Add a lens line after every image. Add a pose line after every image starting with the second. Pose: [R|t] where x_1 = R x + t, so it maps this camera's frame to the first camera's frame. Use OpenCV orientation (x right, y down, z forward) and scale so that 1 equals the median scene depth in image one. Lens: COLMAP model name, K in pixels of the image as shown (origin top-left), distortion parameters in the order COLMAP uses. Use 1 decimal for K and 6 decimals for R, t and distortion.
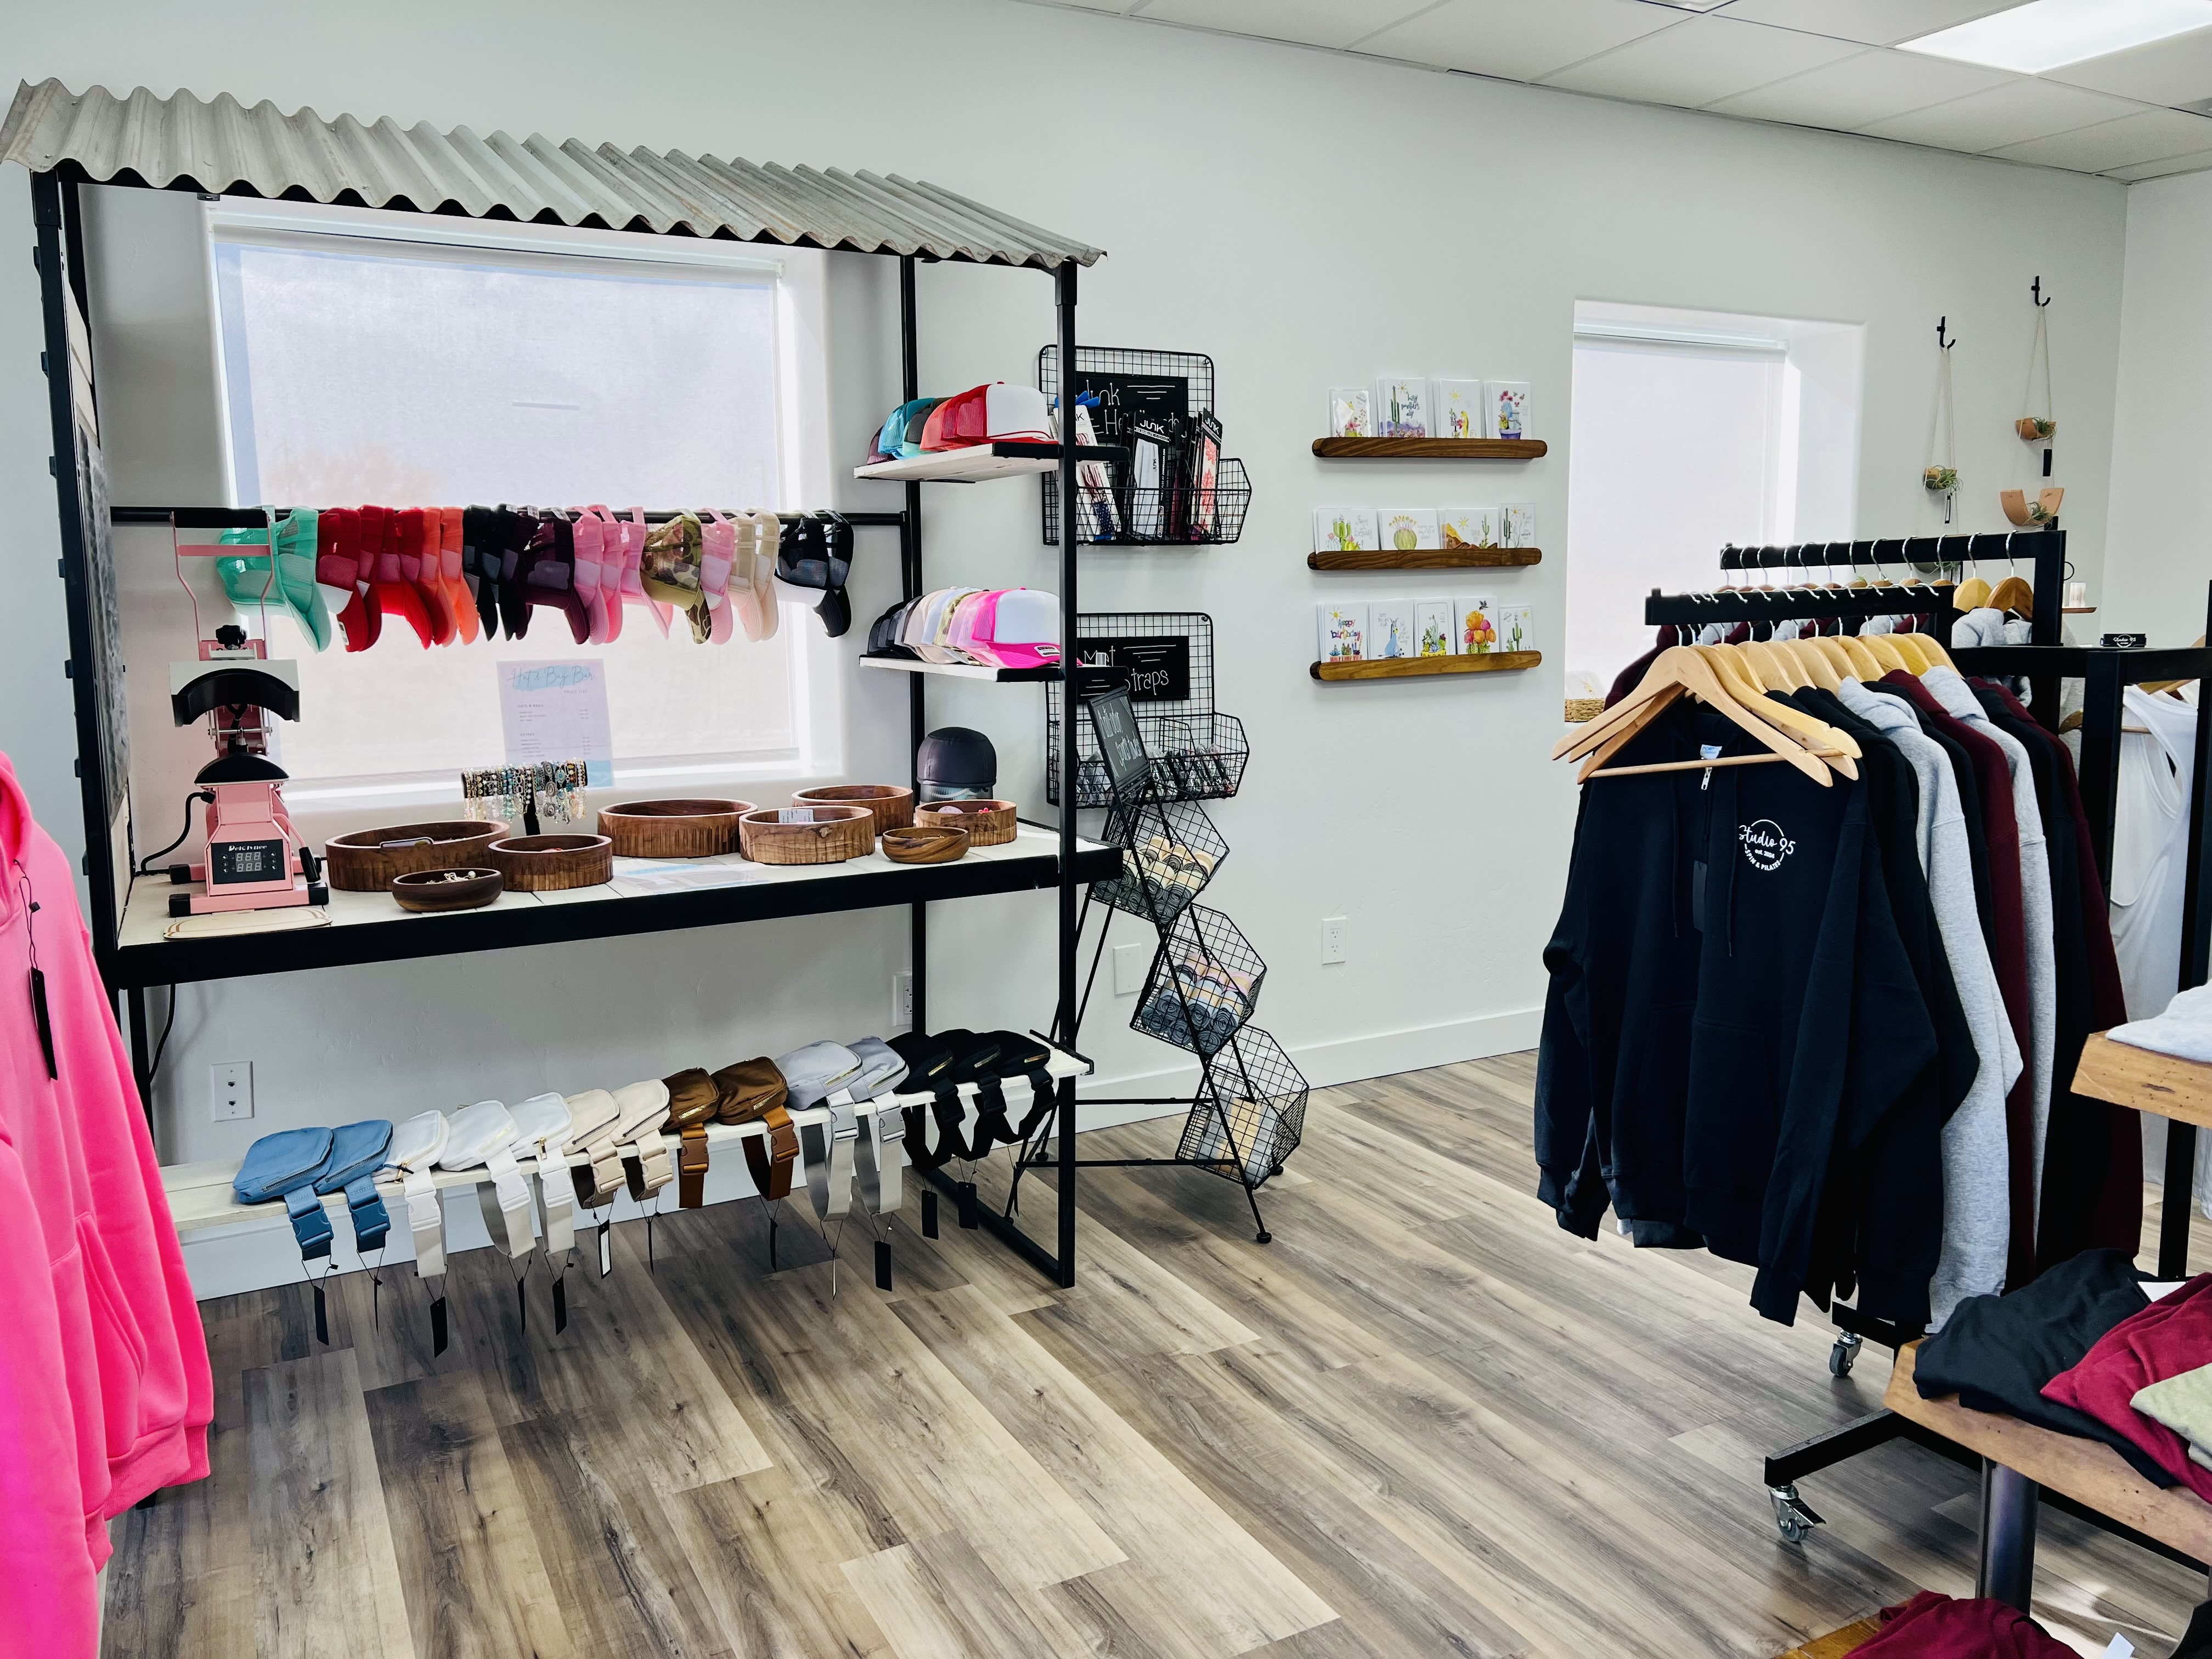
lens RADIAL K [[1667.8, 0, 1117.5], [0, 1667.8, 846.6], [0, 0, 1]] dist [0.015754, -0.006973]
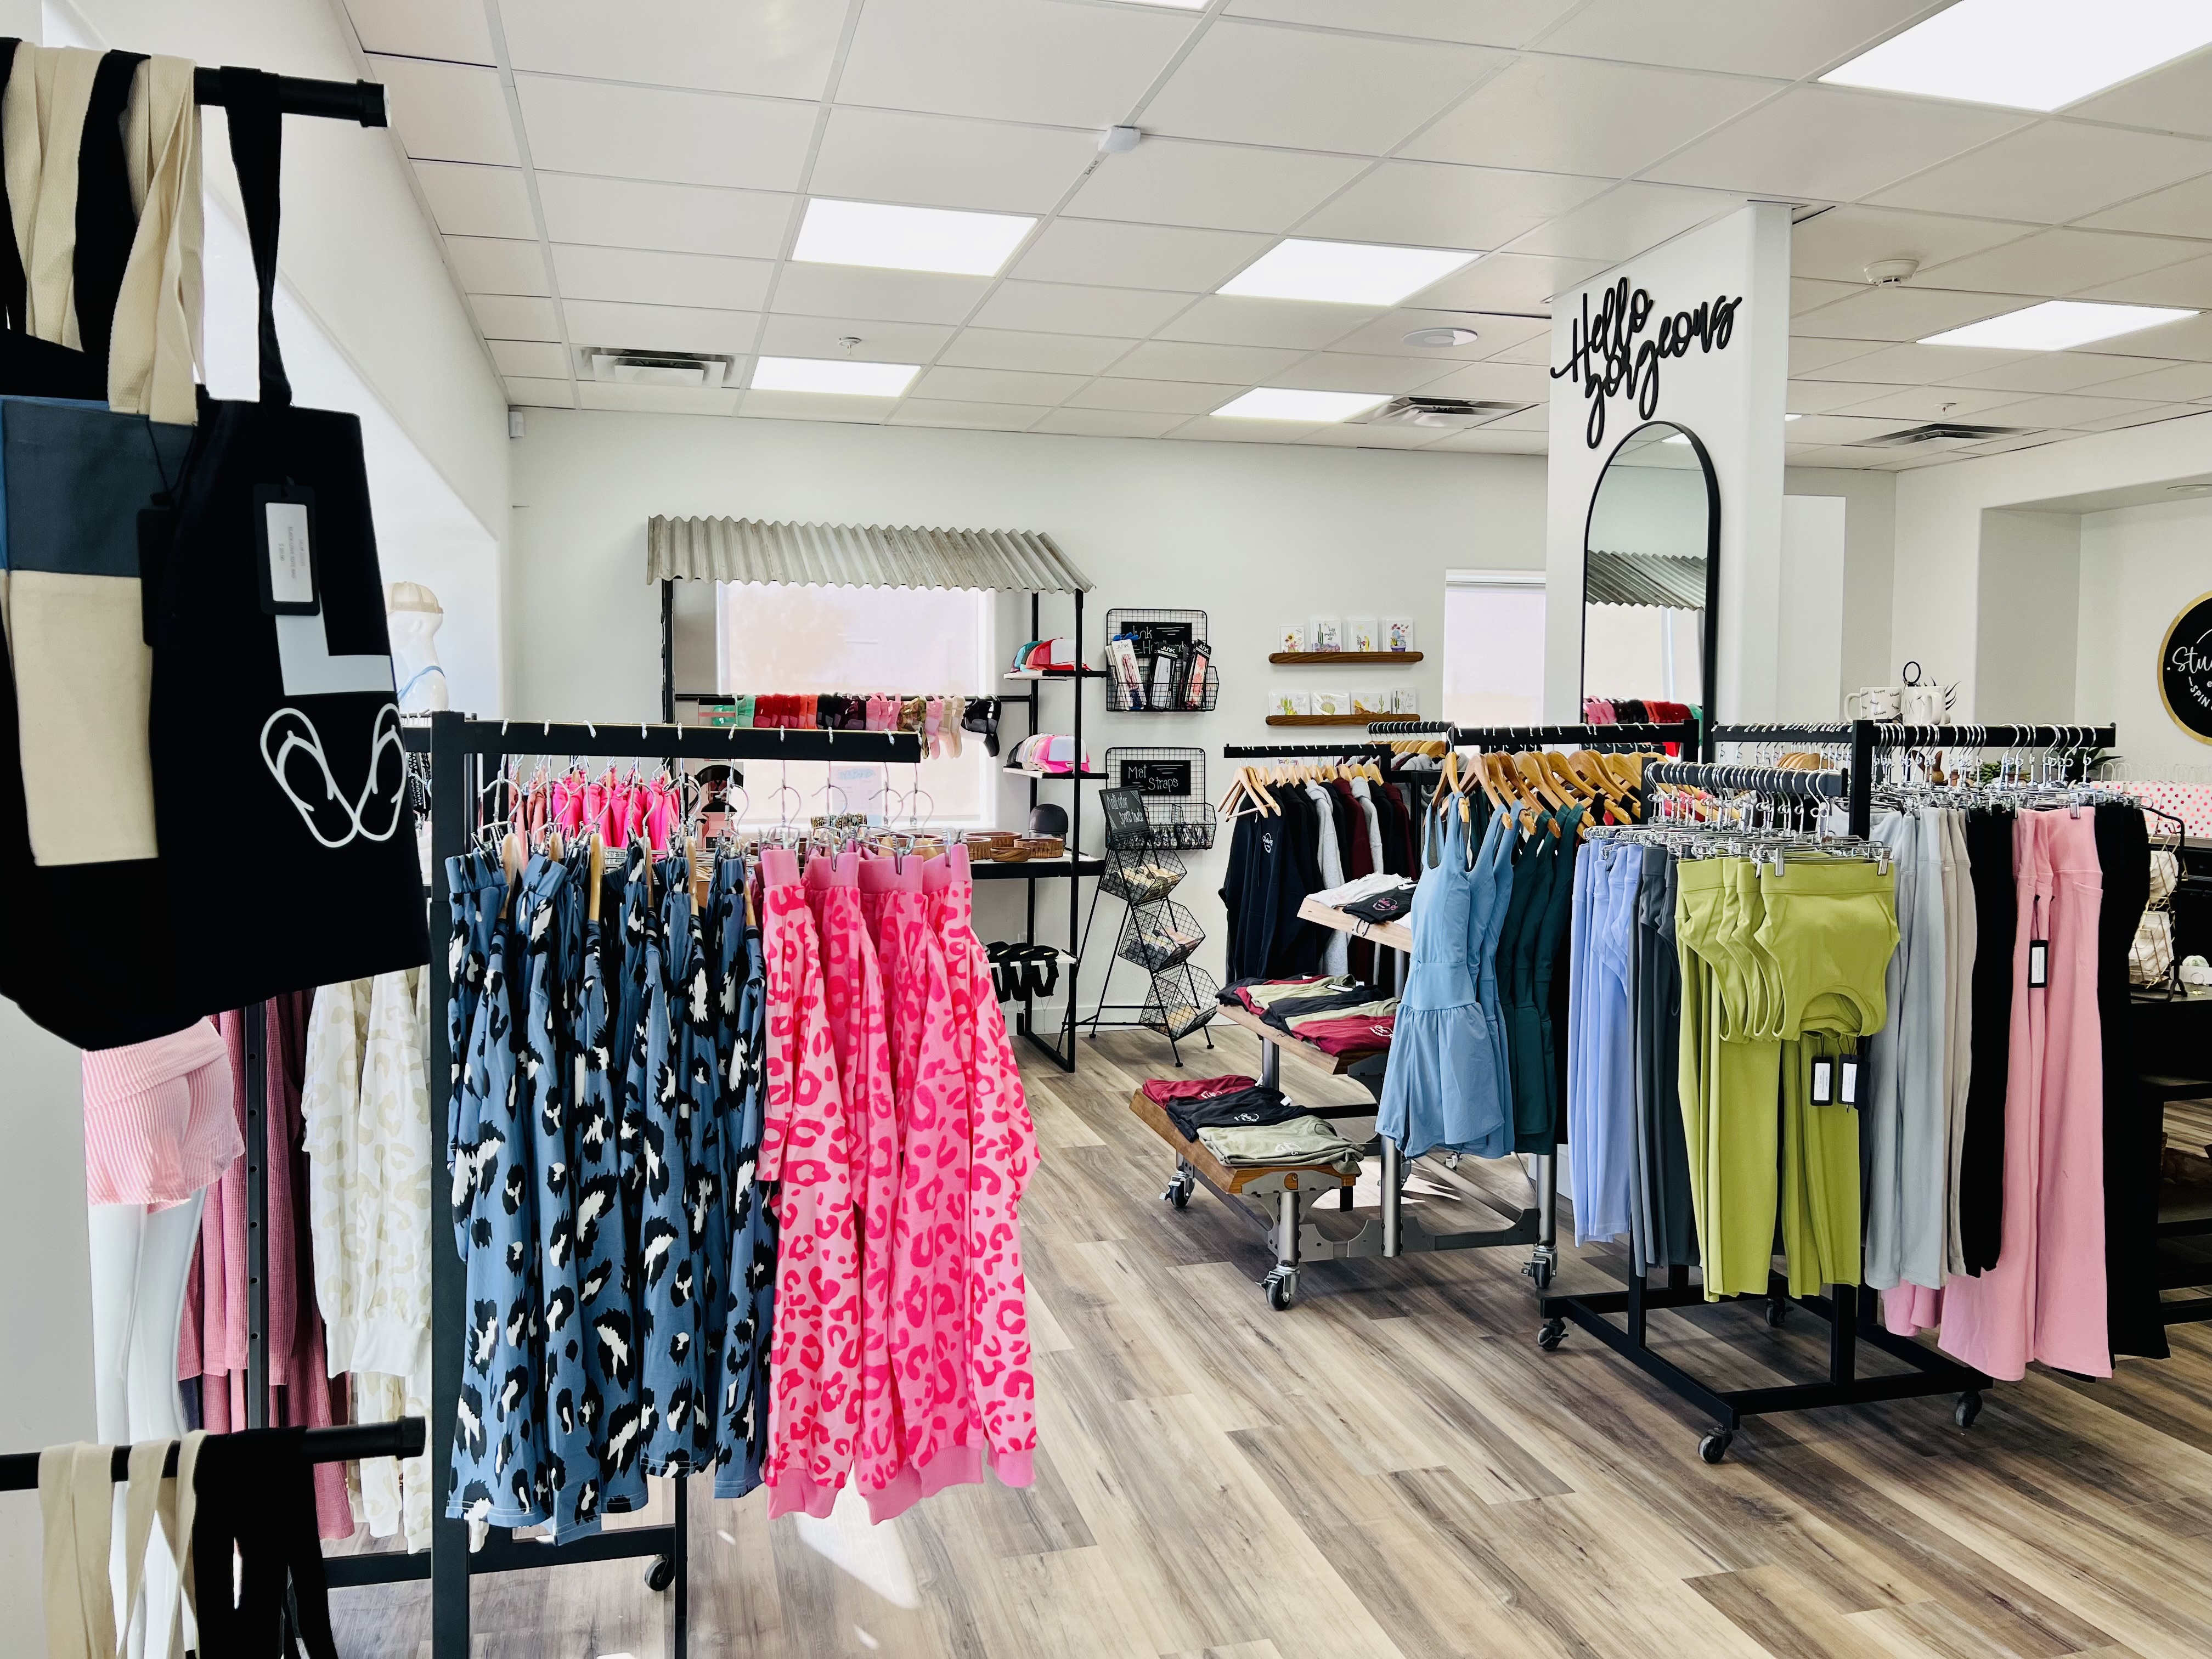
lens RADIAL K [[1667.8, 0, 1101.8], [0, 1667.8, 810.7], [0, 0, 1]] dist [0.015754, -0.006973]
pose [[0.972803, 0.023047, -0.230487, 0.385305], [-0.046379, 0.994268, -0.096332, 0.113038], [0.226945, 0.104402, 0.968295, -0.816739]]
